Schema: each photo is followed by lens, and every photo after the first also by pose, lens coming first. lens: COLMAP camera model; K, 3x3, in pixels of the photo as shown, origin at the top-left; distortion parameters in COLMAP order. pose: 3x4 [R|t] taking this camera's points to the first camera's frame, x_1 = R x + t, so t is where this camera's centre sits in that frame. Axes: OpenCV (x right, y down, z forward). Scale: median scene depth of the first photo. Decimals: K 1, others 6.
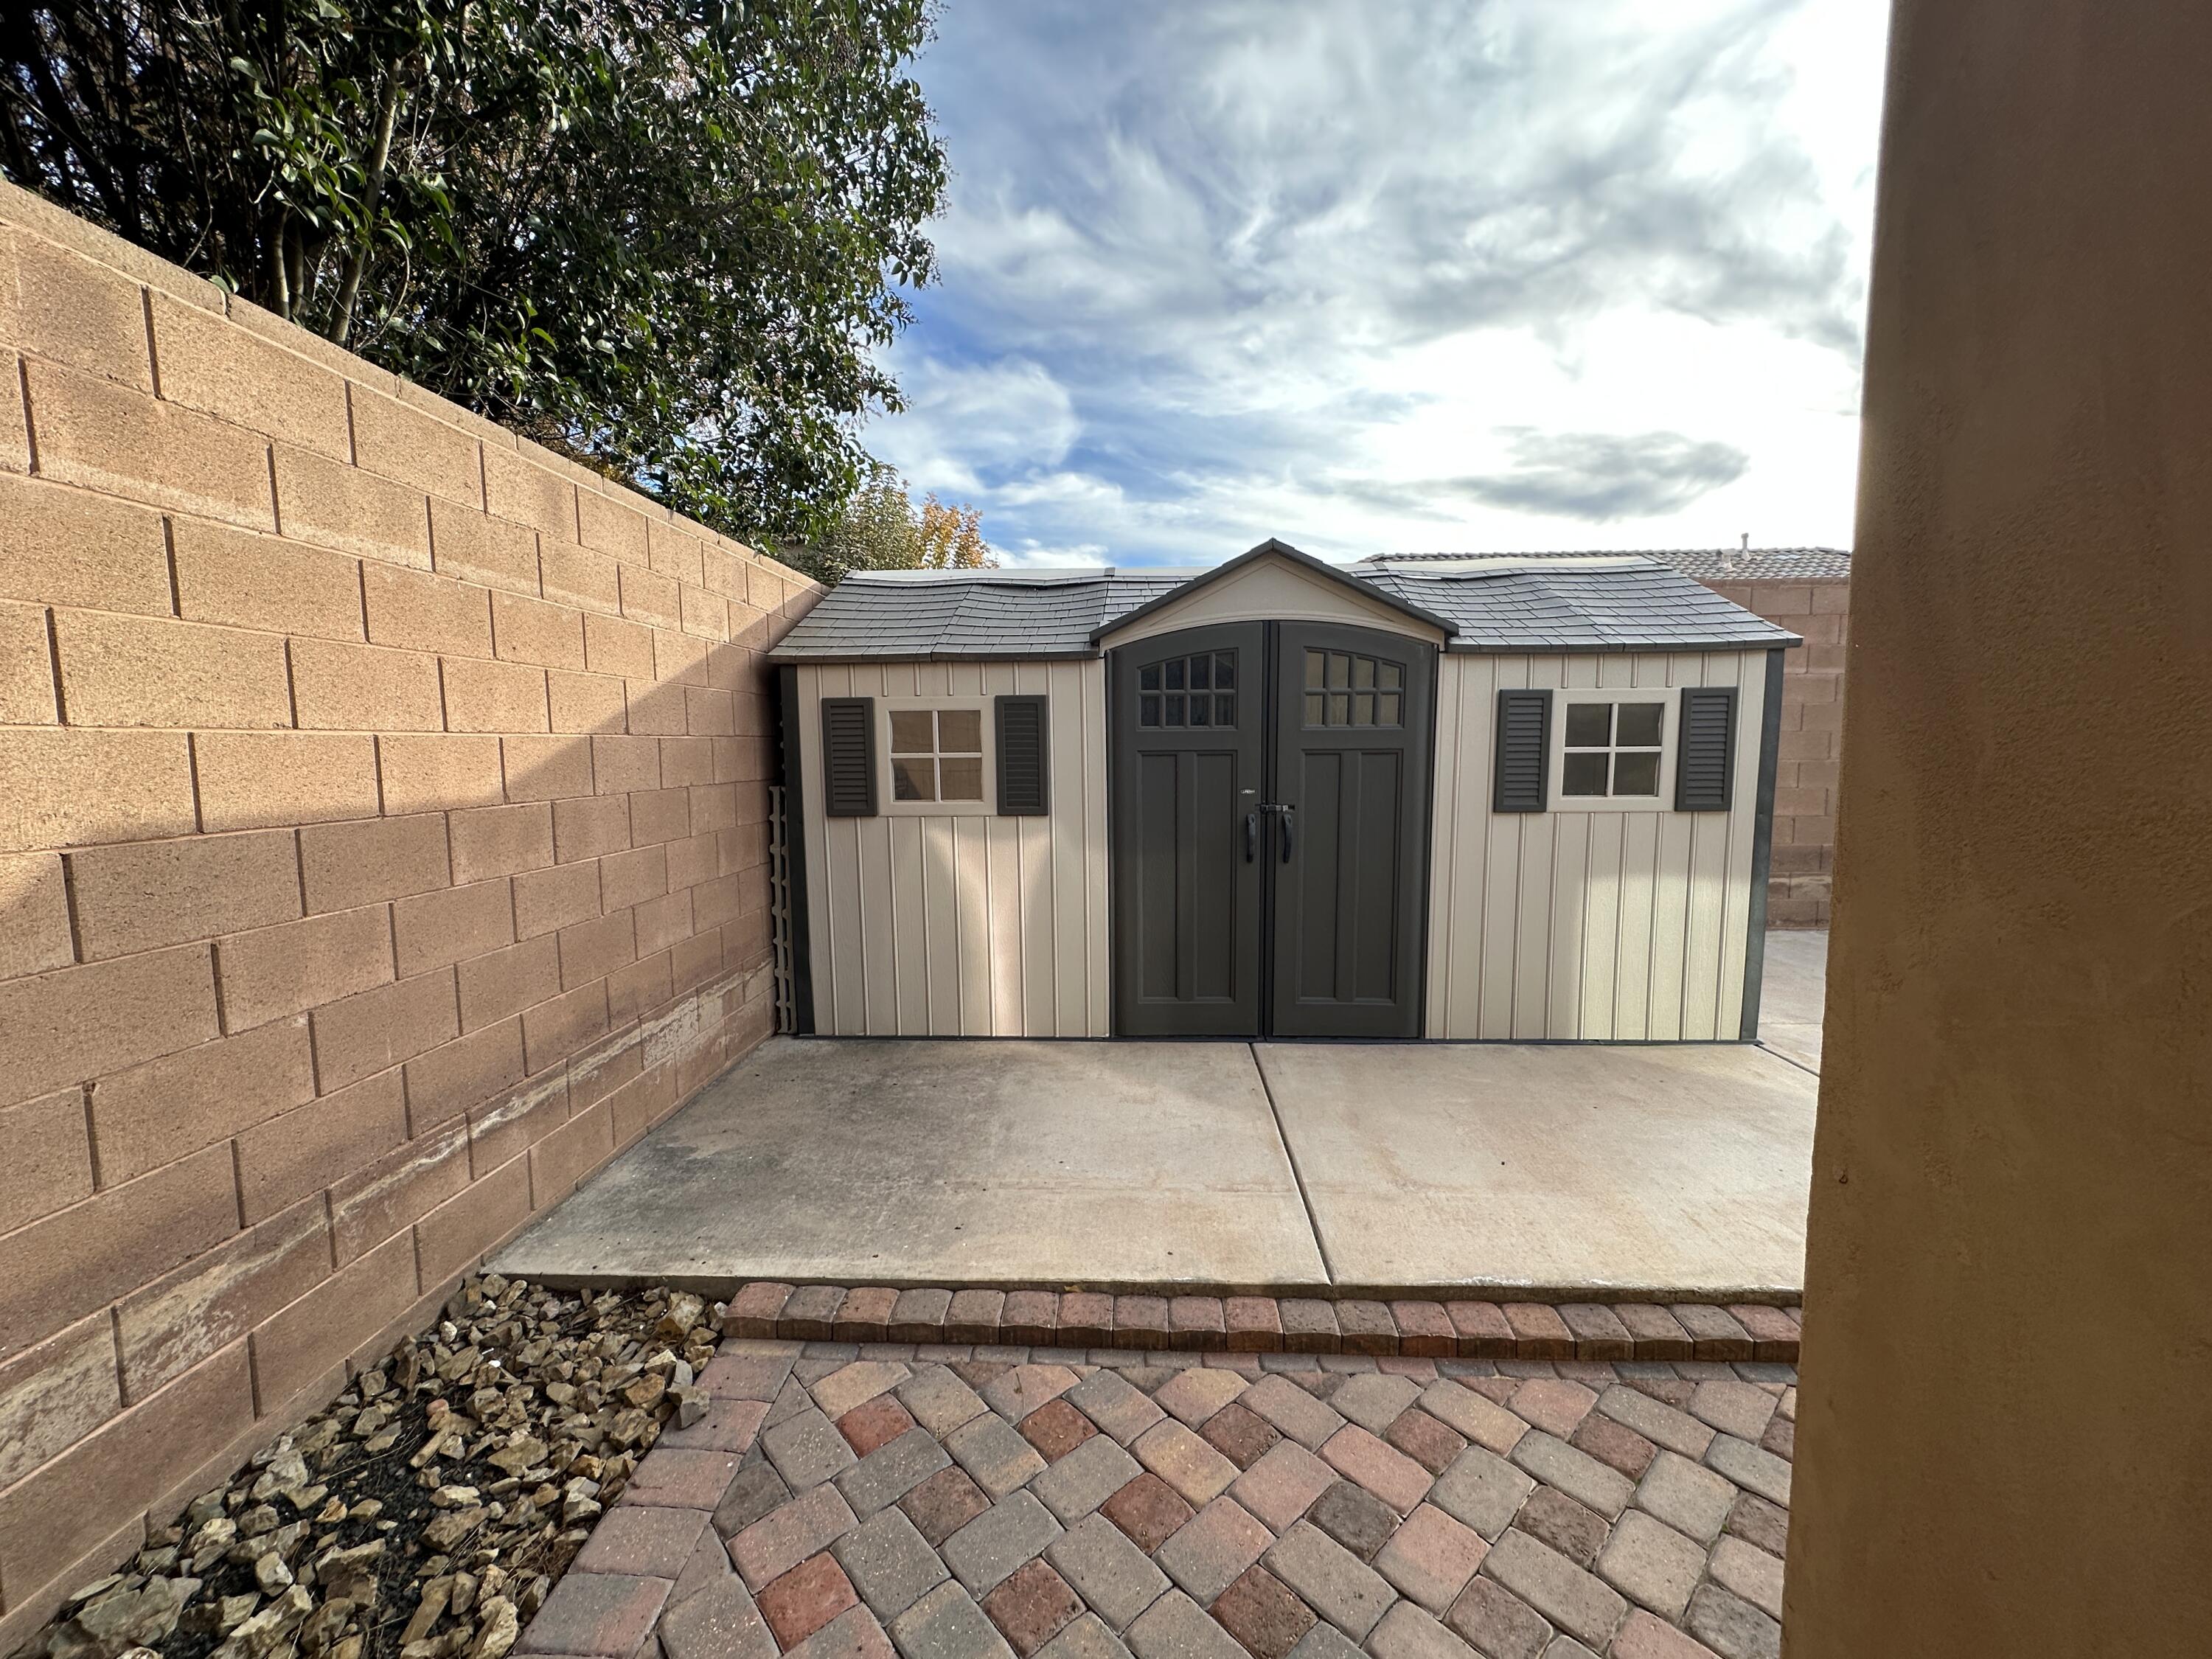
lens RADIAL K [[887.4, 0, 1106.0], [0, 887.4, 829.5], [0, 0, 1]] dist [-0.000351, -0.000102]
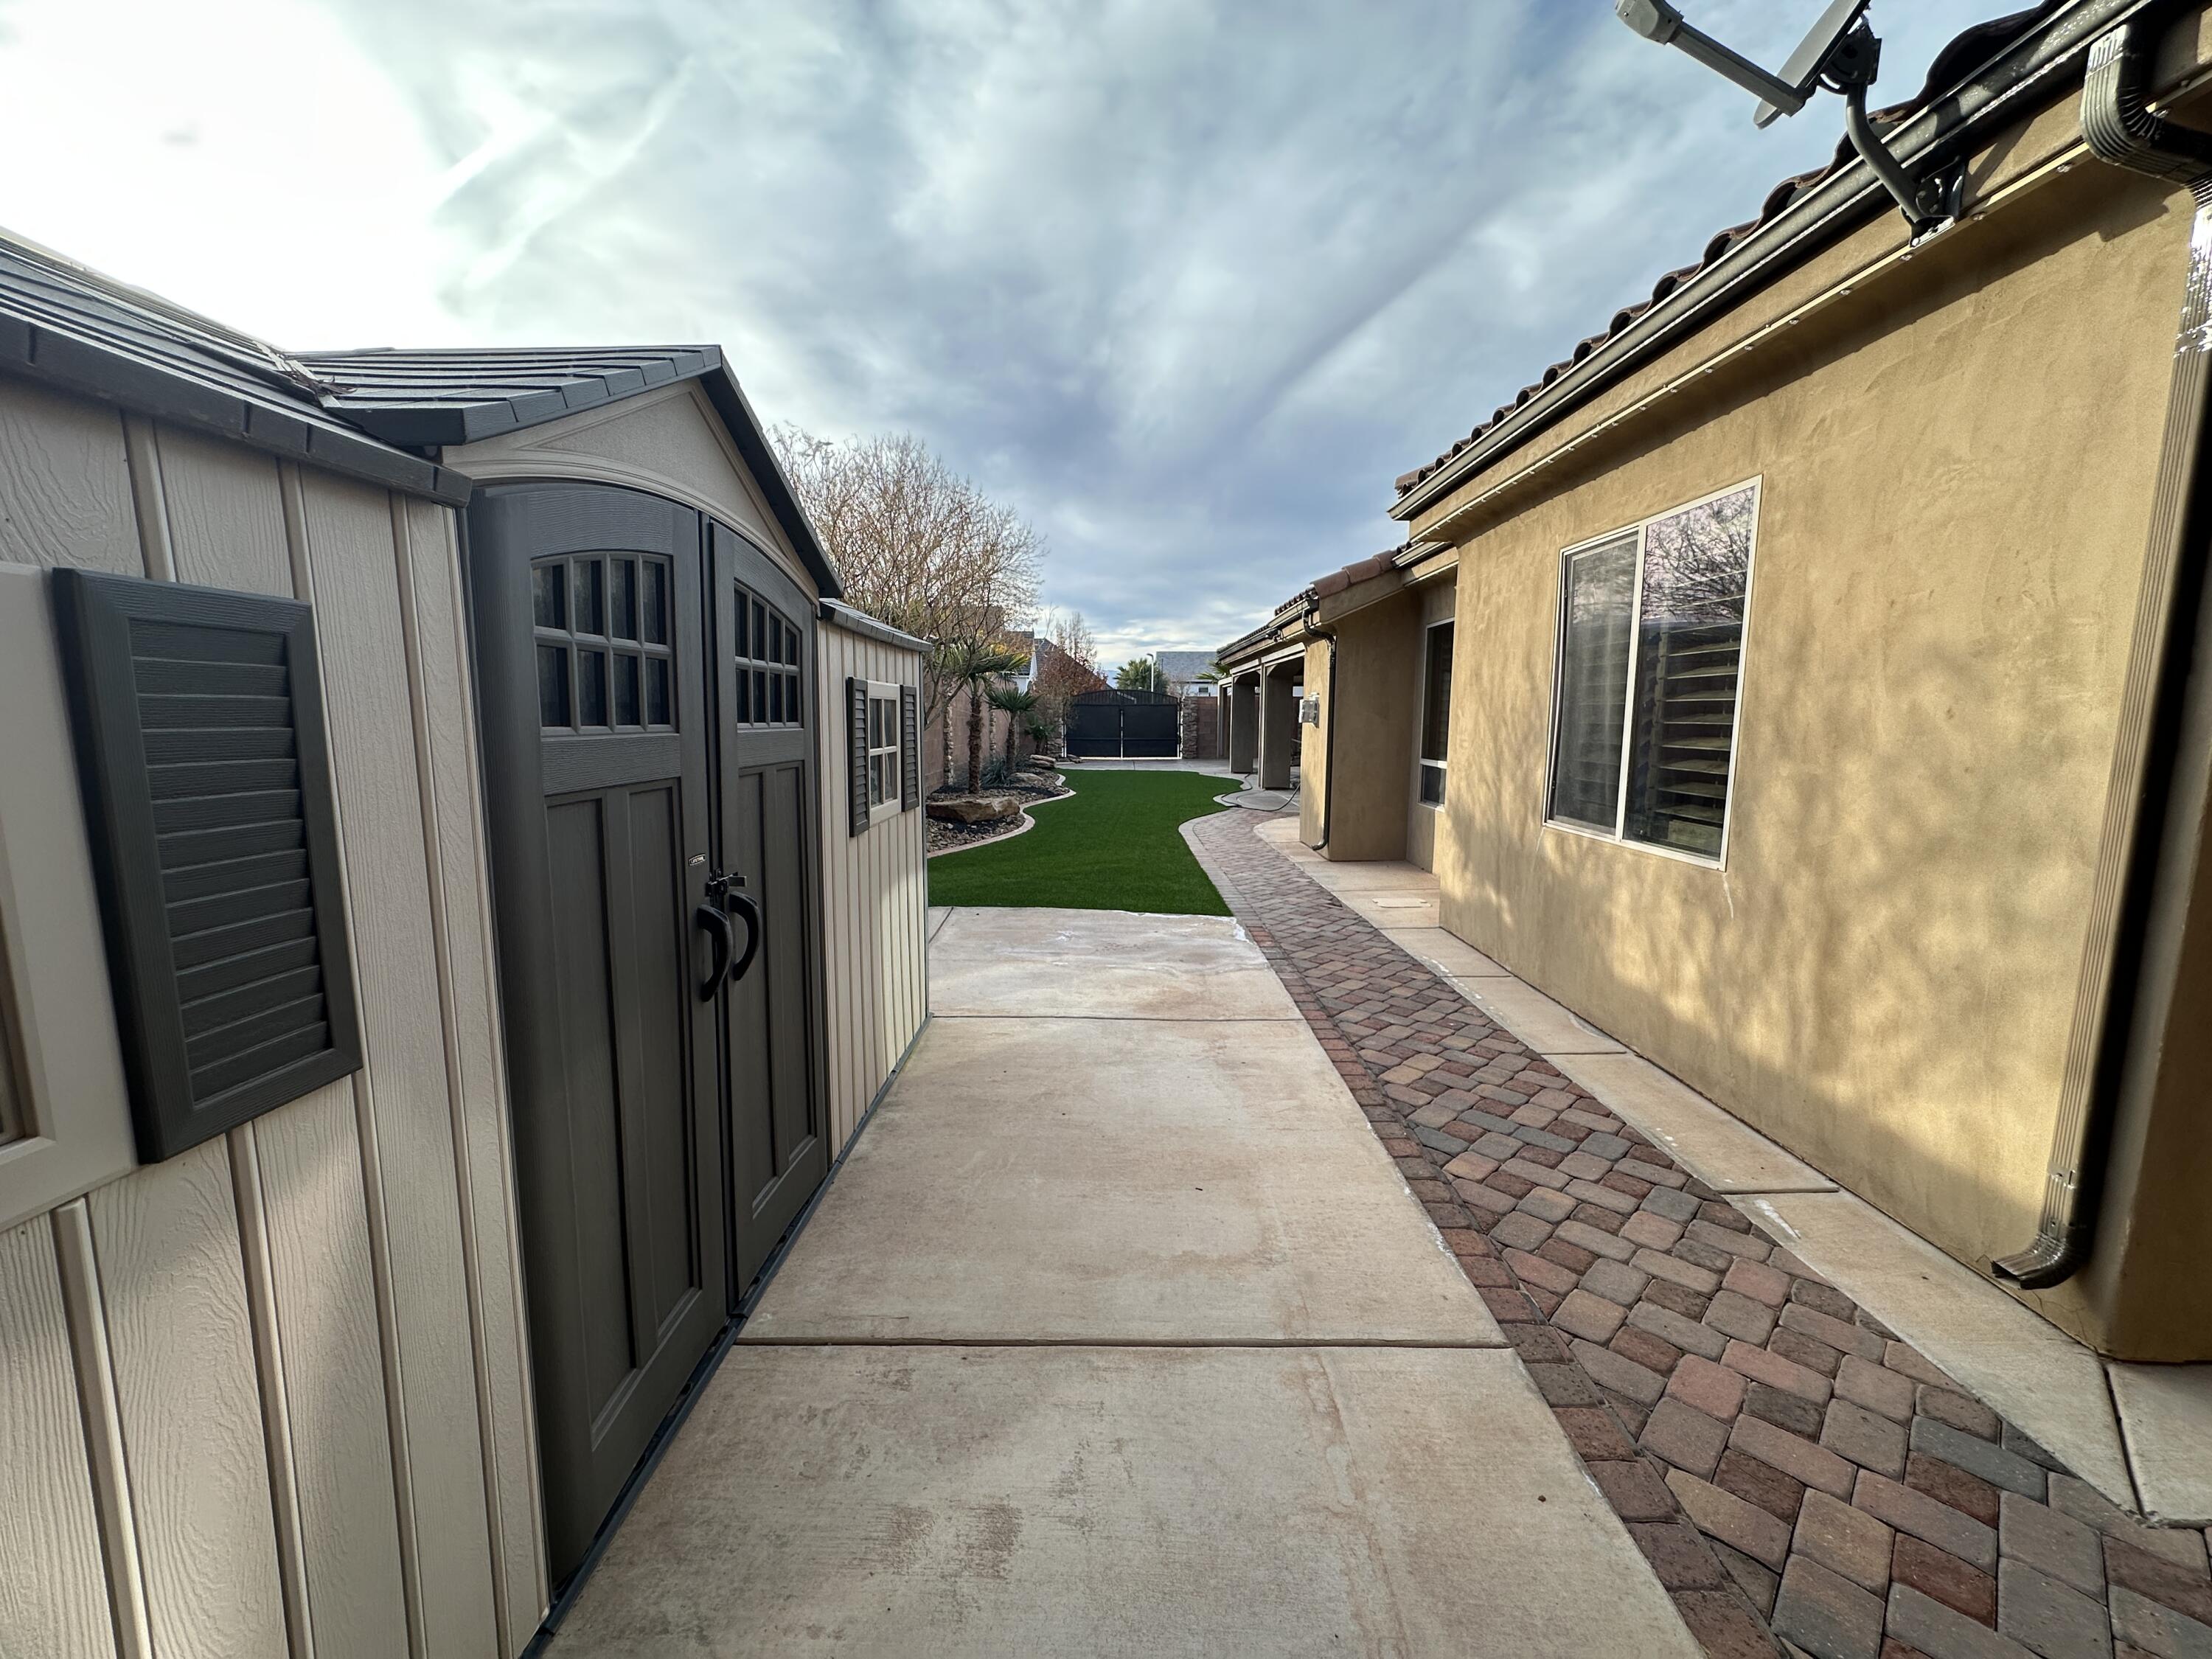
lens RADIAL K [[887.4, 0, 1106.0], [0, 887.4, 829.5], [0, 0, 1]] dist [-0.000351, -0.000102]
pose [[-0.035944, -0.121110, 0.991988, -0.332278], [0.098499, 0.987367, 0.124115, -0.099614], [-0.994488, 0.102171, -0.023561, 0.796567]]
